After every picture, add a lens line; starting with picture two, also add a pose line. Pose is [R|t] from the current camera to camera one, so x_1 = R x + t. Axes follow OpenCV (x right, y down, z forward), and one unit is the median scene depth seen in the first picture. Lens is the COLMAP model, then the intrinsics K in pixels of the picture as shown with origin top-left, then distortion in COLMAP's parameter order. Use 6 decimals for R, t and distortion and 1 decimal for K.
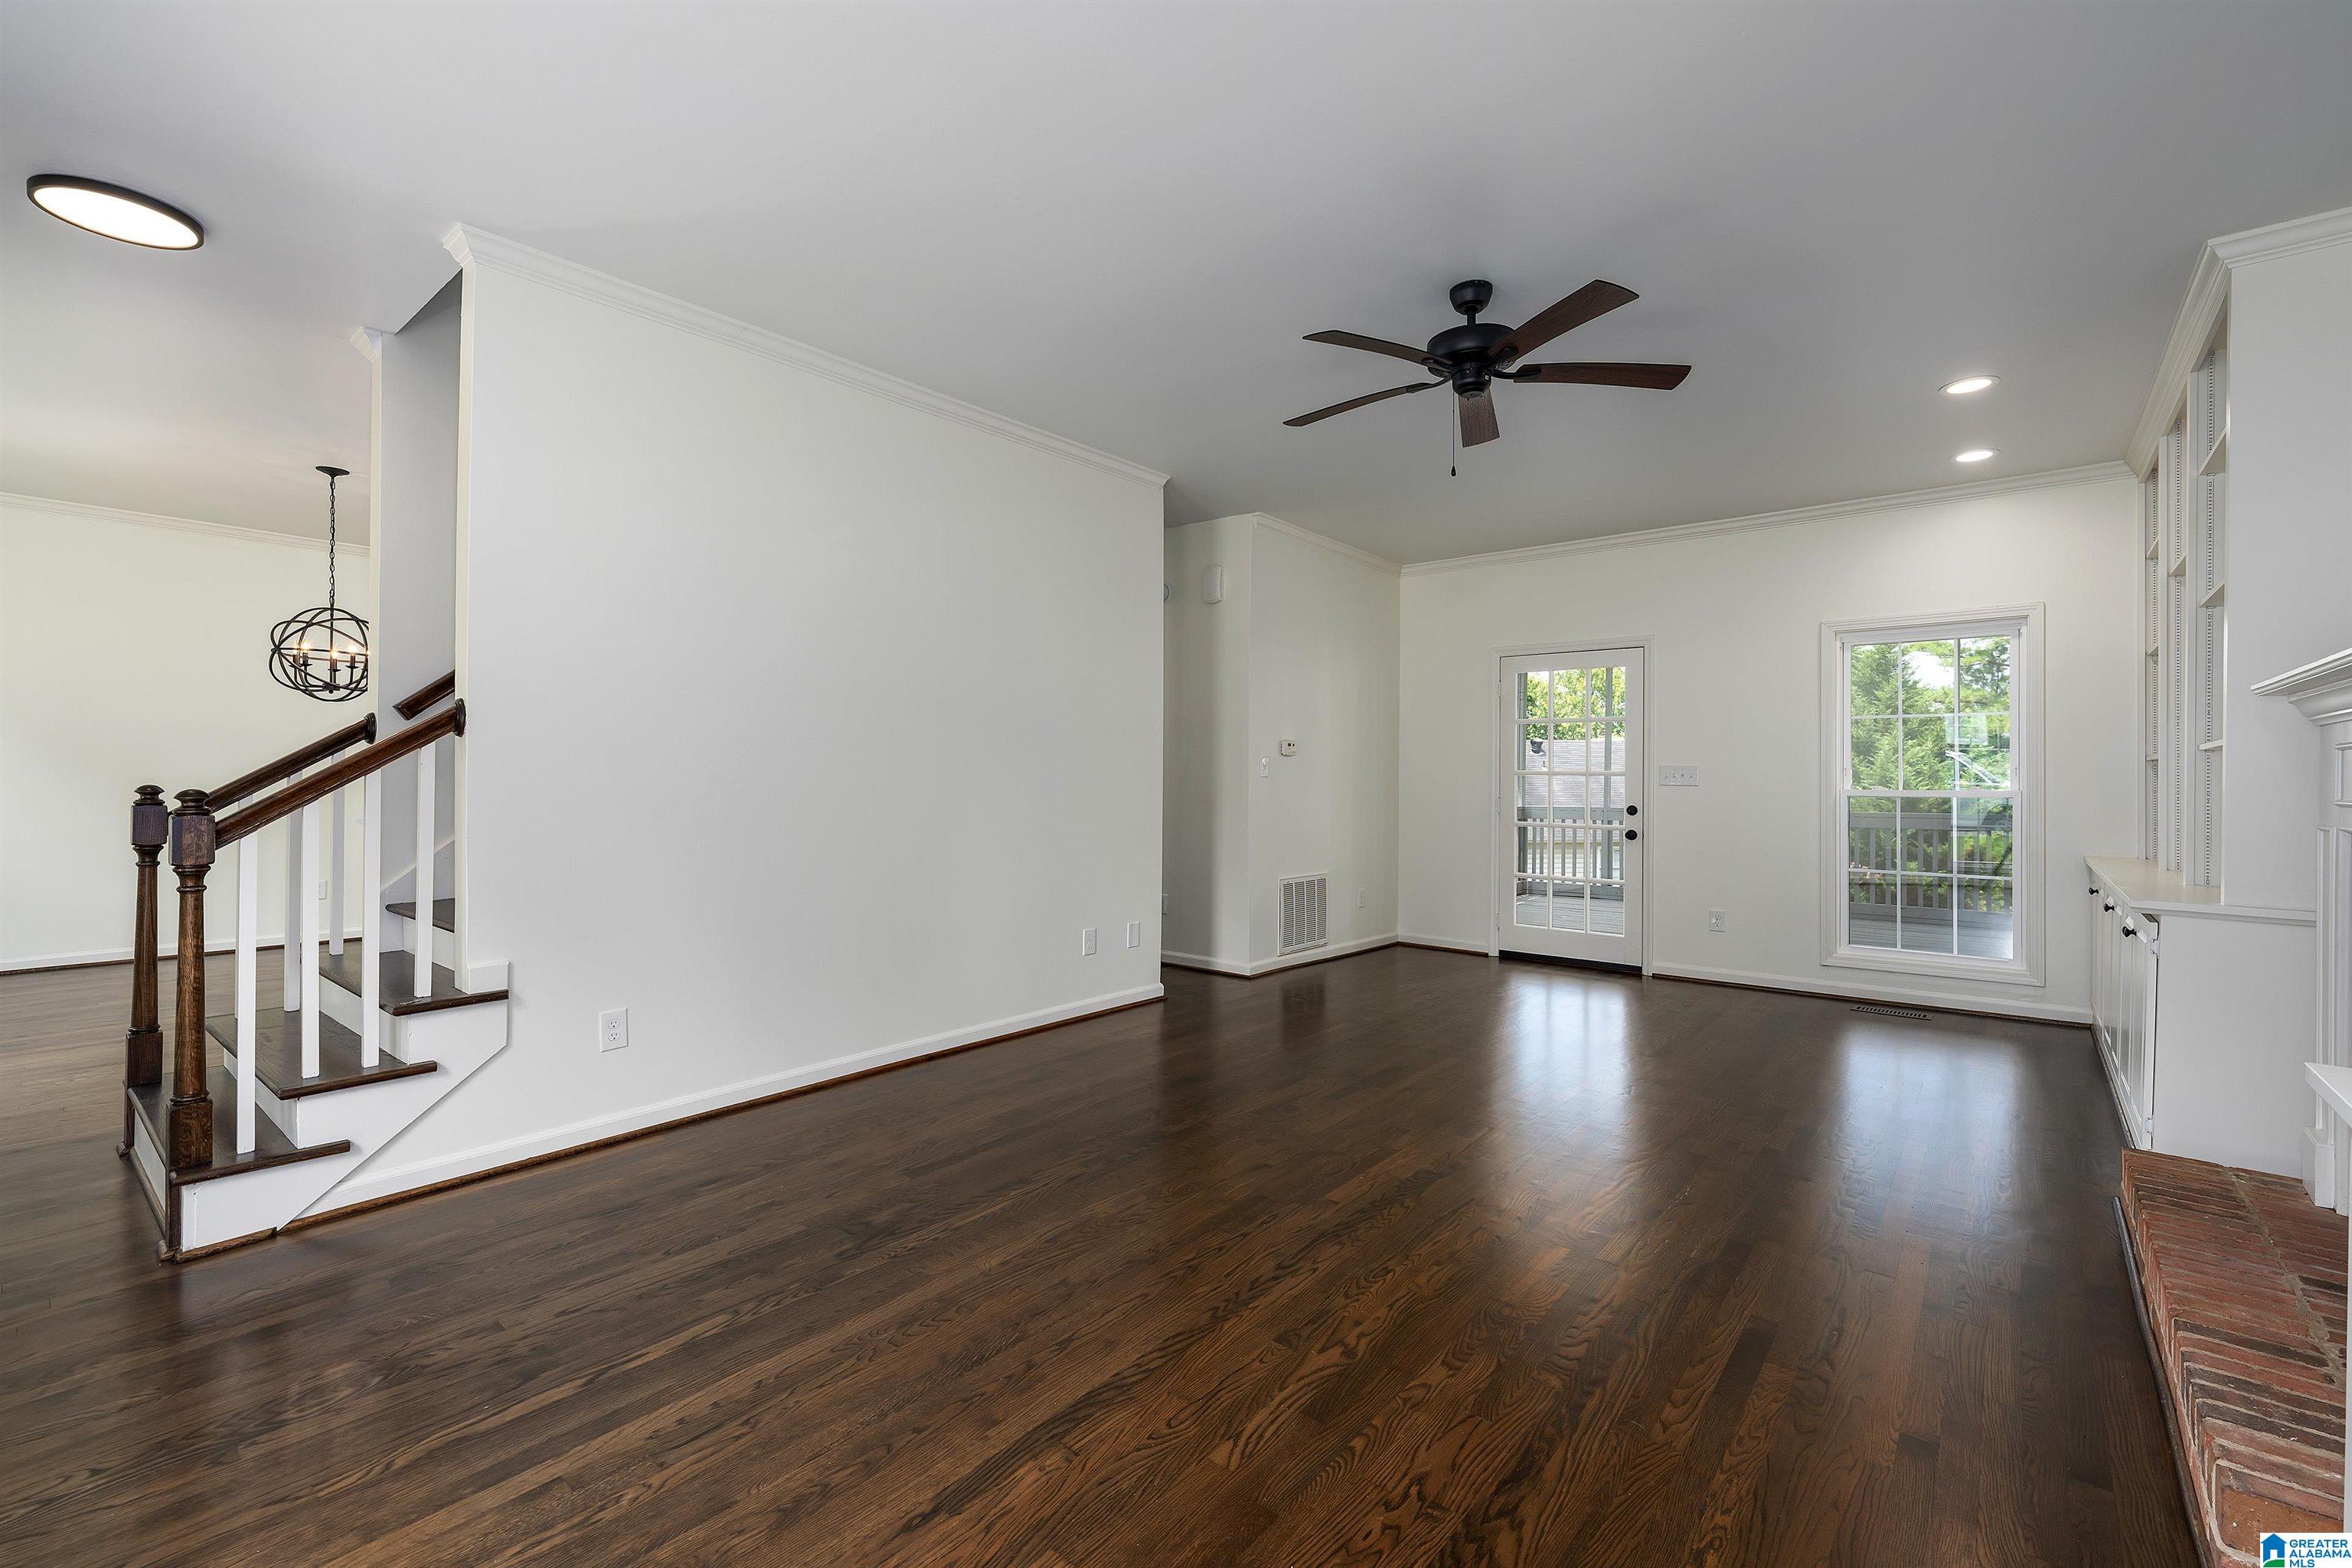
lens RADIAL K [[983.4, 0, 1172.1], [0, 983.4, 777.5], [0, 0, 1]] dist [-0.002566, -0.000033]
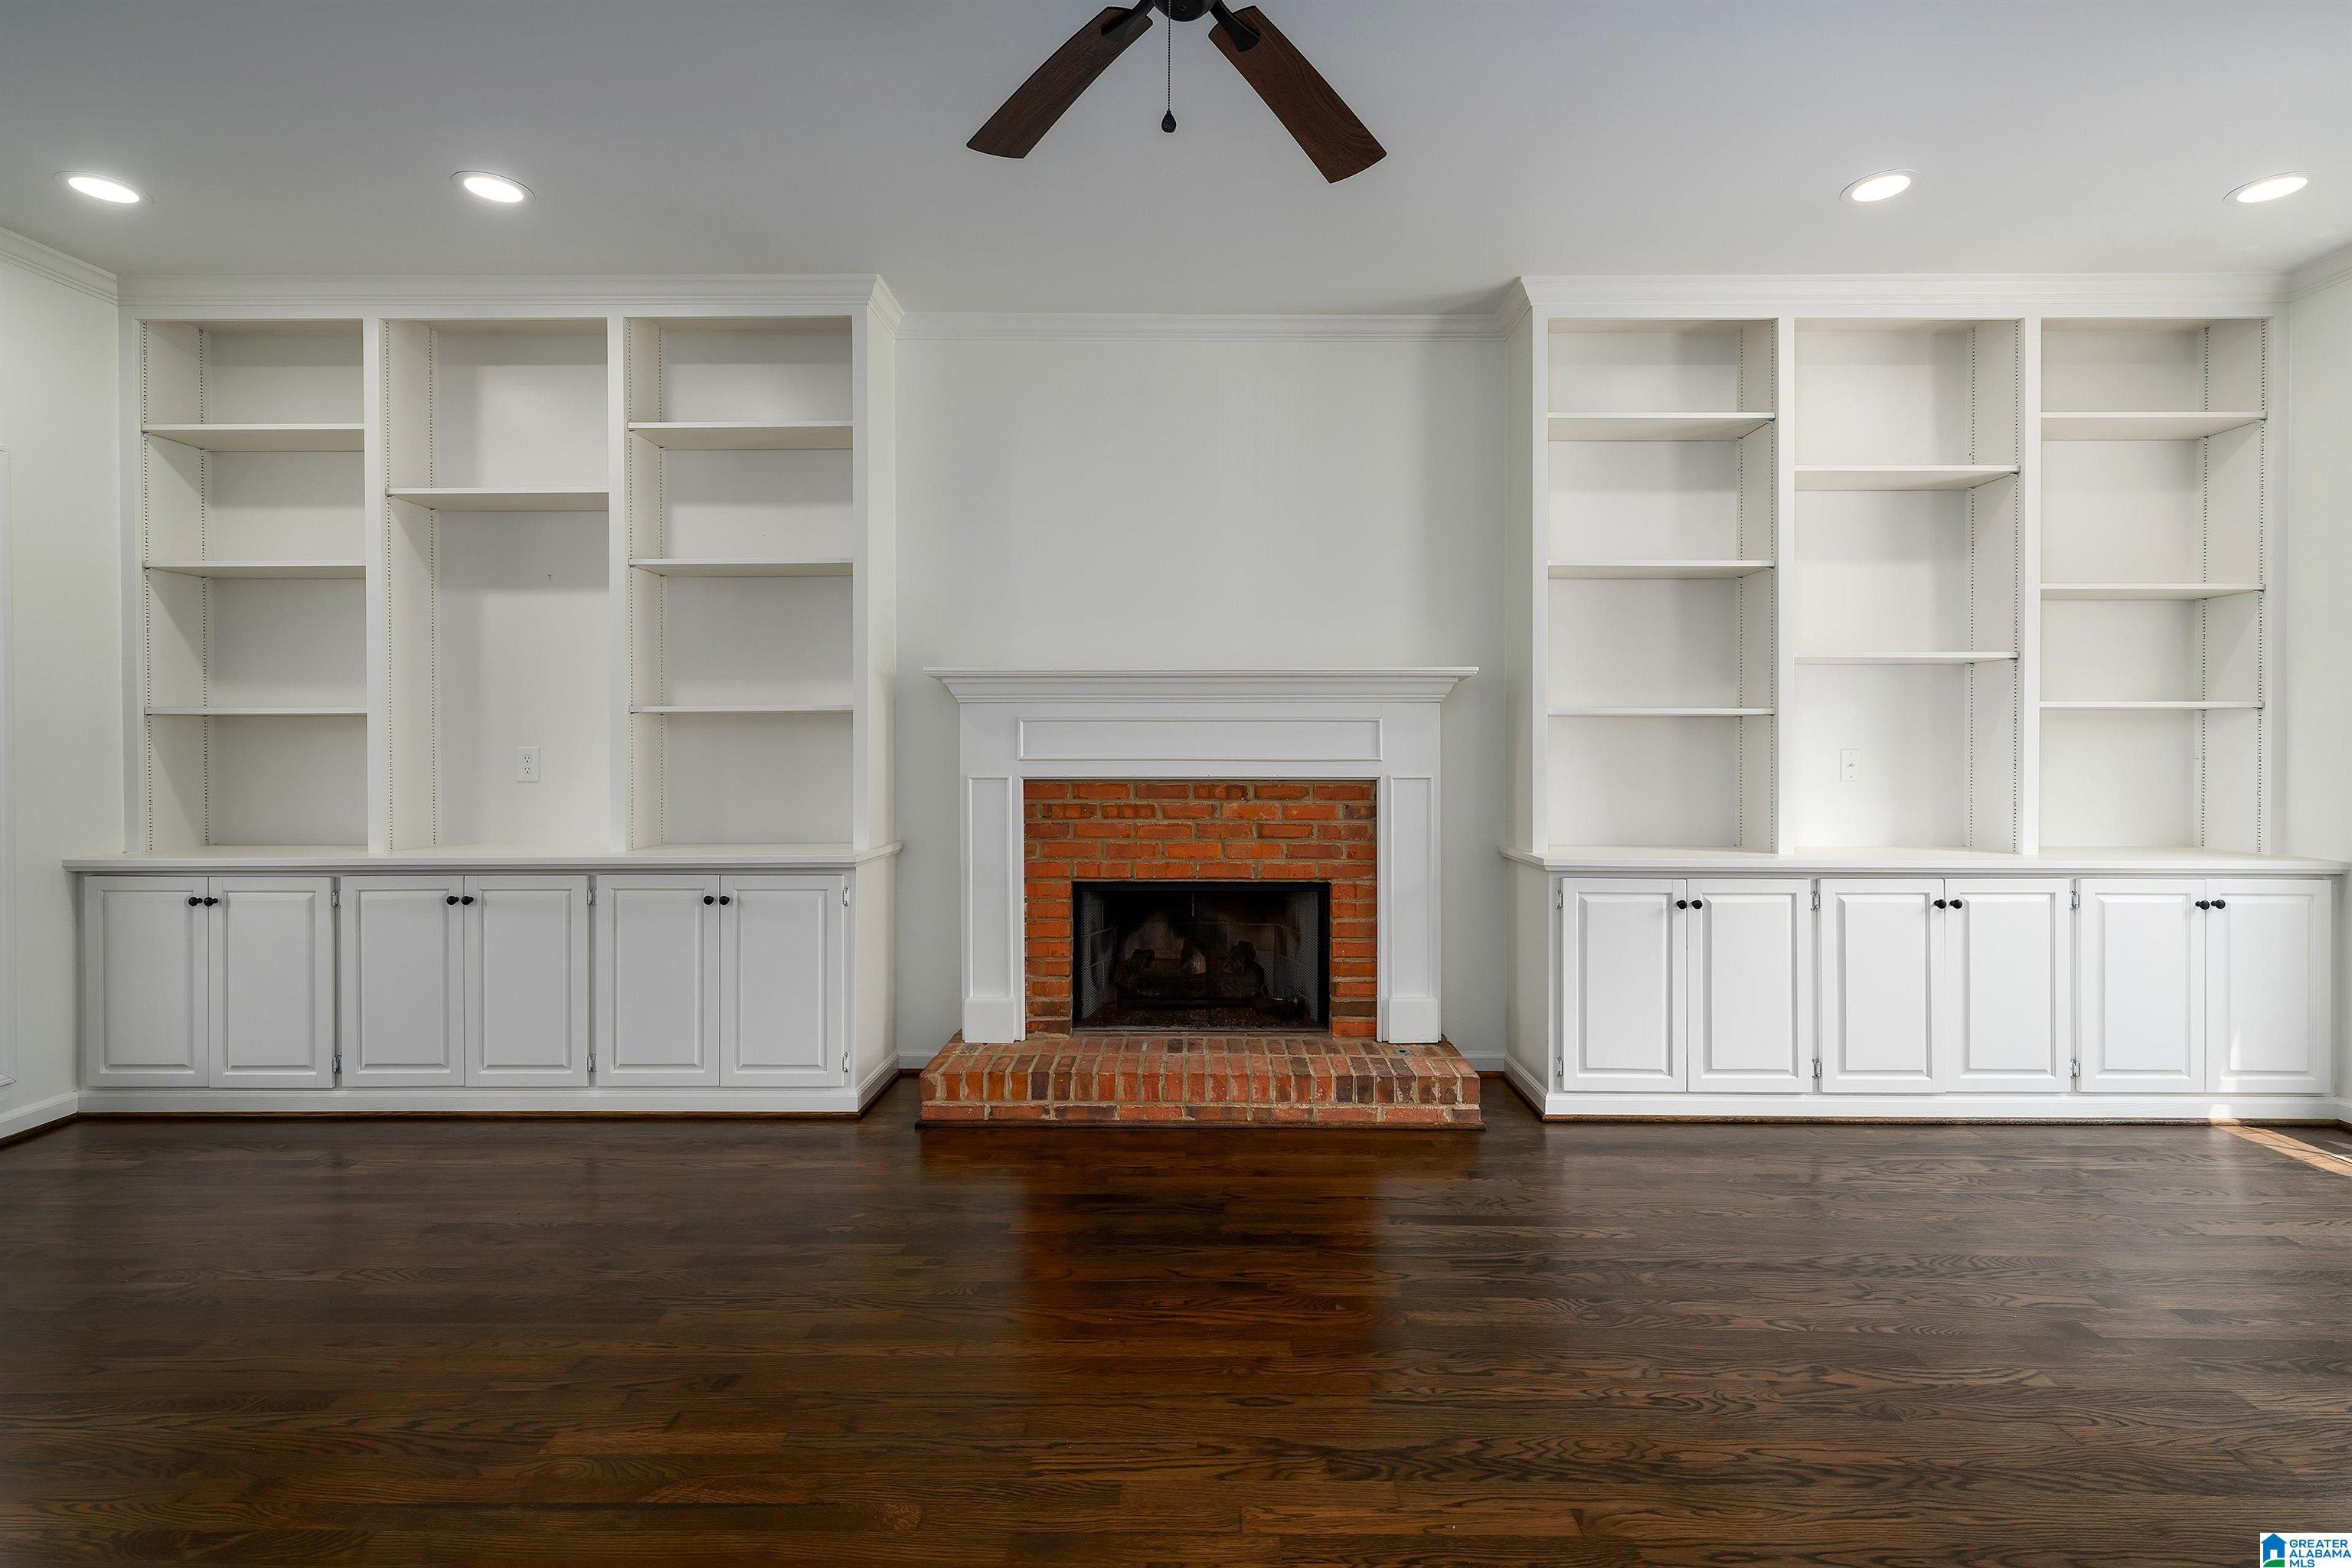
lens RADIAL K [[1071.8, 0, 1190.3], [0, 1071.8, 753.3], [0, 0, 1]] dist [0.003098, -0.001227]
pose [[-0.643964, -0.012998, 0.764945, -0.153742], [-0.003257, 0.999893, 0.014248, -0.006064], [-0.765048, 0.006683, -0.643938, 1.579385]]
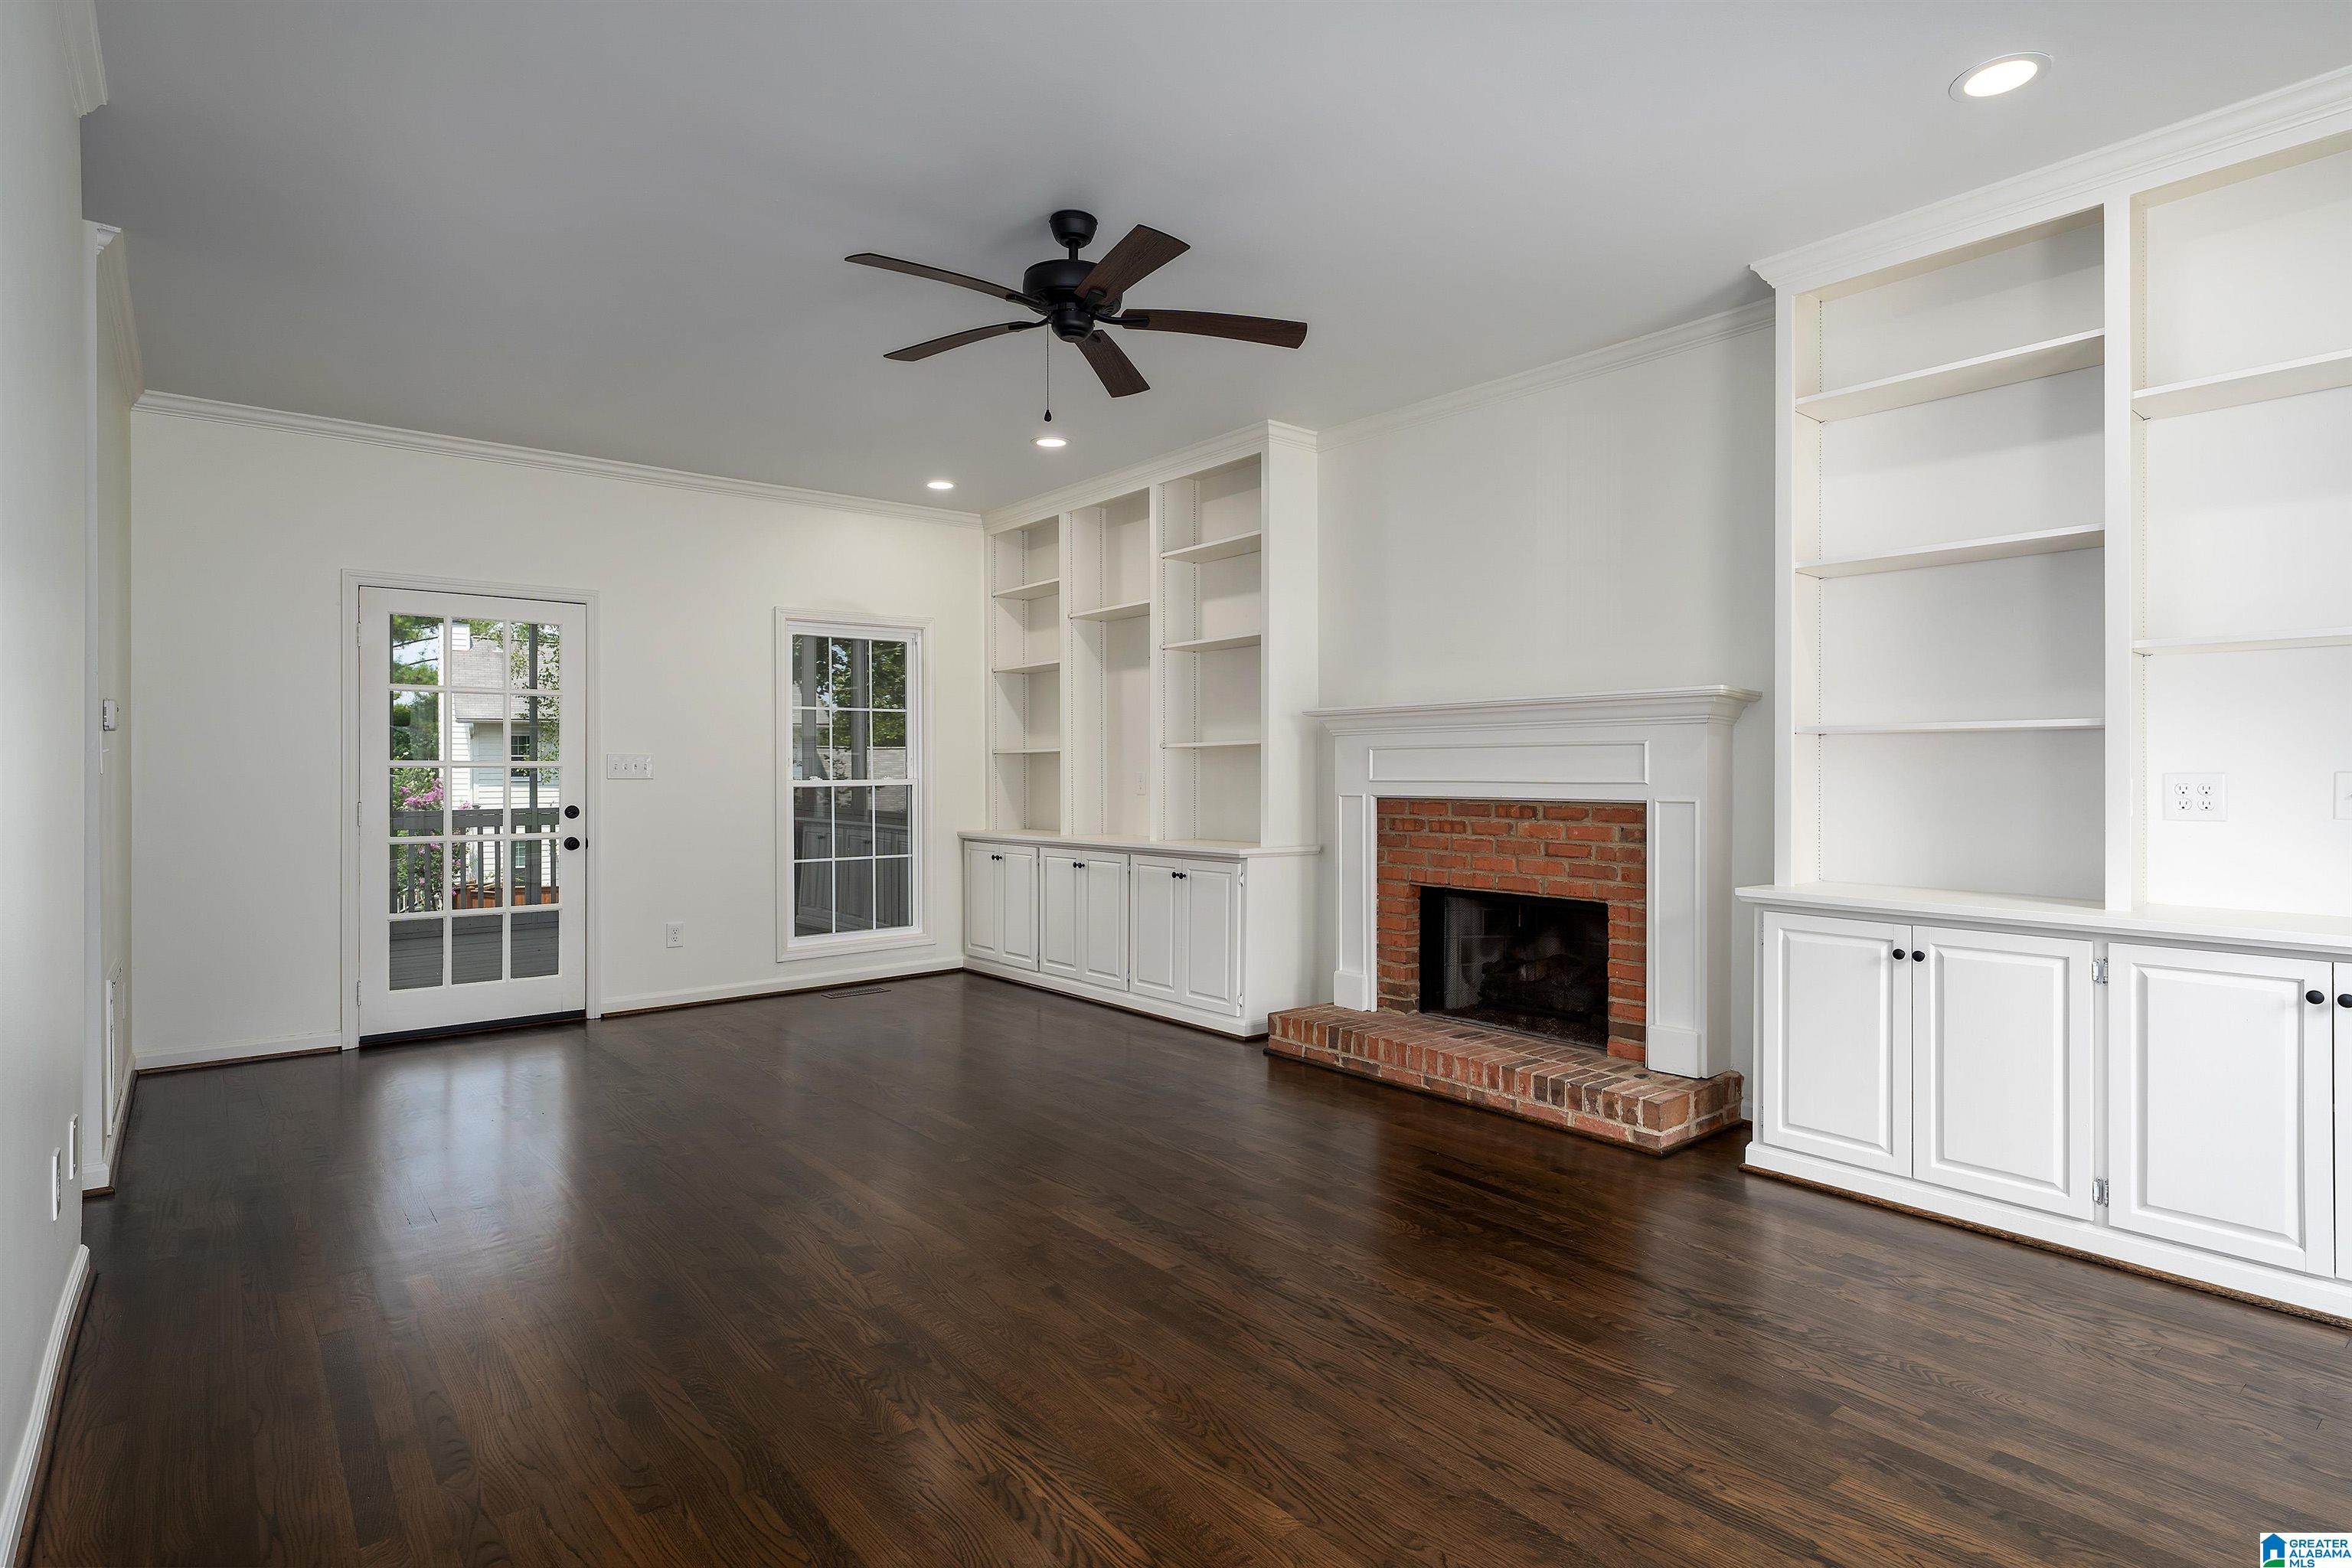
lens RADIAL K [[1206.1, 0, 1167.0], [0, 1206.1, 775.5], [0, 0, 1]] dist [0.003607, -0.000182]
pose [[0.185497, -0.009555, 0.982598, -0.876523], [0.003770, 0.999952, 0.009012, -0.004461], [-0.982638, 0.002033, 0.185524, 0.827343]]
